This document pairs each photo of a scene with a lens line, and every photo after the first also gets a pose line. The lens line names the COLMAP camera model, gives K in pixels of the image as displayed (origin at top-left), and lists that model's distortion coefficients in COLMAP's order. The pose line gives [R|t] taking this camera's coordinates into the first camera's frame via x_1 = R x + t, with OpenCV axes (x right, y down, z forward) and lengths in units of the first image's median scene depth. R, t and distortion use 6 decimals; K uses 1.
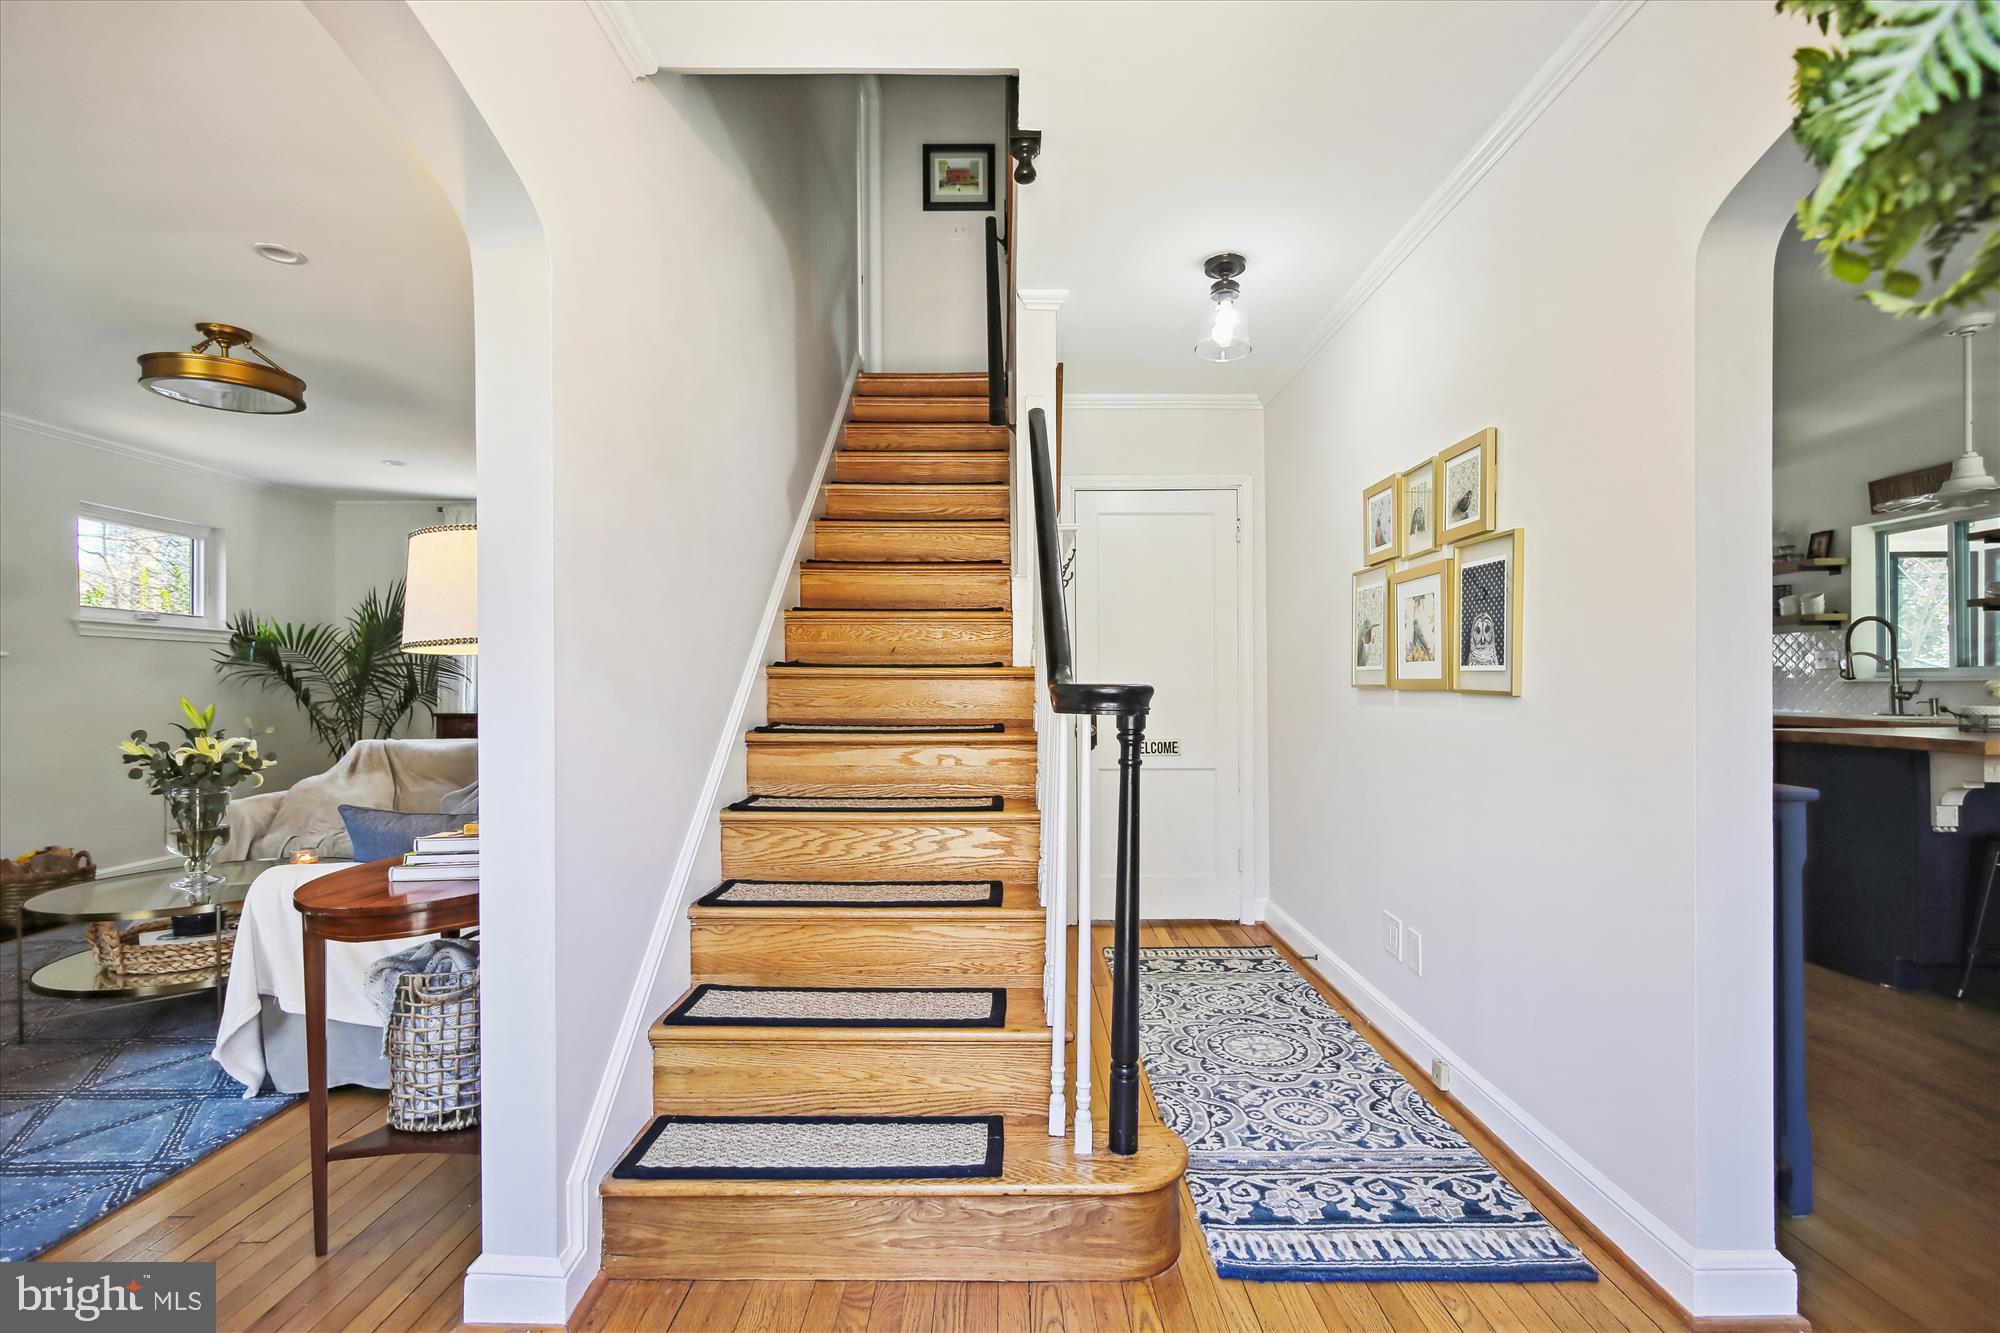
lens RADIAL K [[893.0, 0, 1003.5], [0, 893.0, 705.4], [0, 0, 1]] dist [-0.000718, -0.000179]
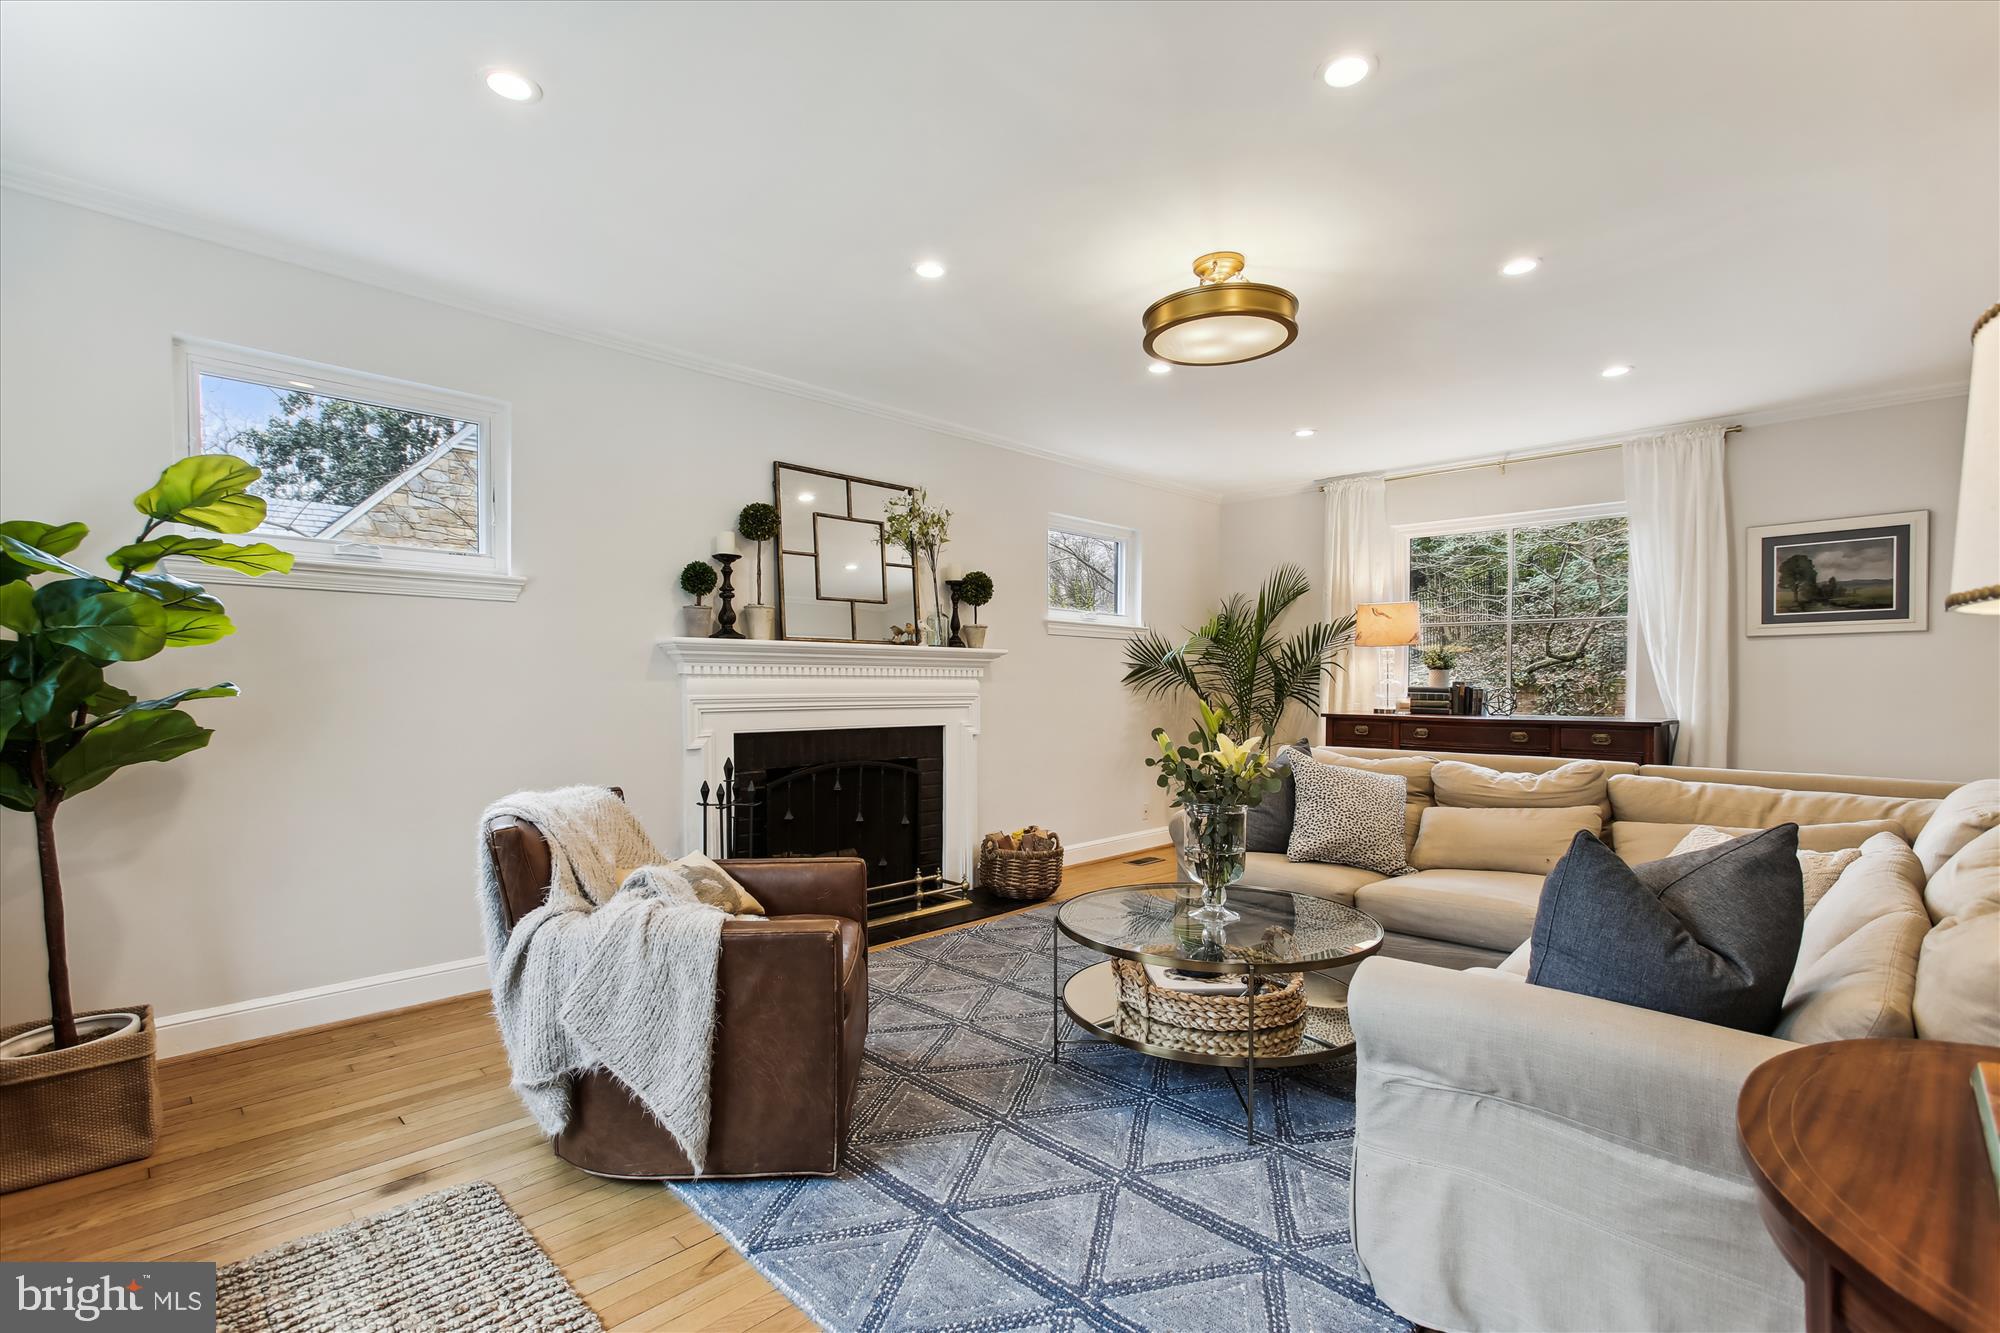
lens RADIAL K [[893.0, 0, 1003.5], [0, 893.0, 705.4], [0, 0, 1]] dist [-0.000718, -0.000179]
pose [[0.703193, 0.016861, -0.710799, -0.481245], [-0.016550, 0.999836, 0.007345, 0.001914], [0.710806, 0.006599, 0.703357, 0.302713]]
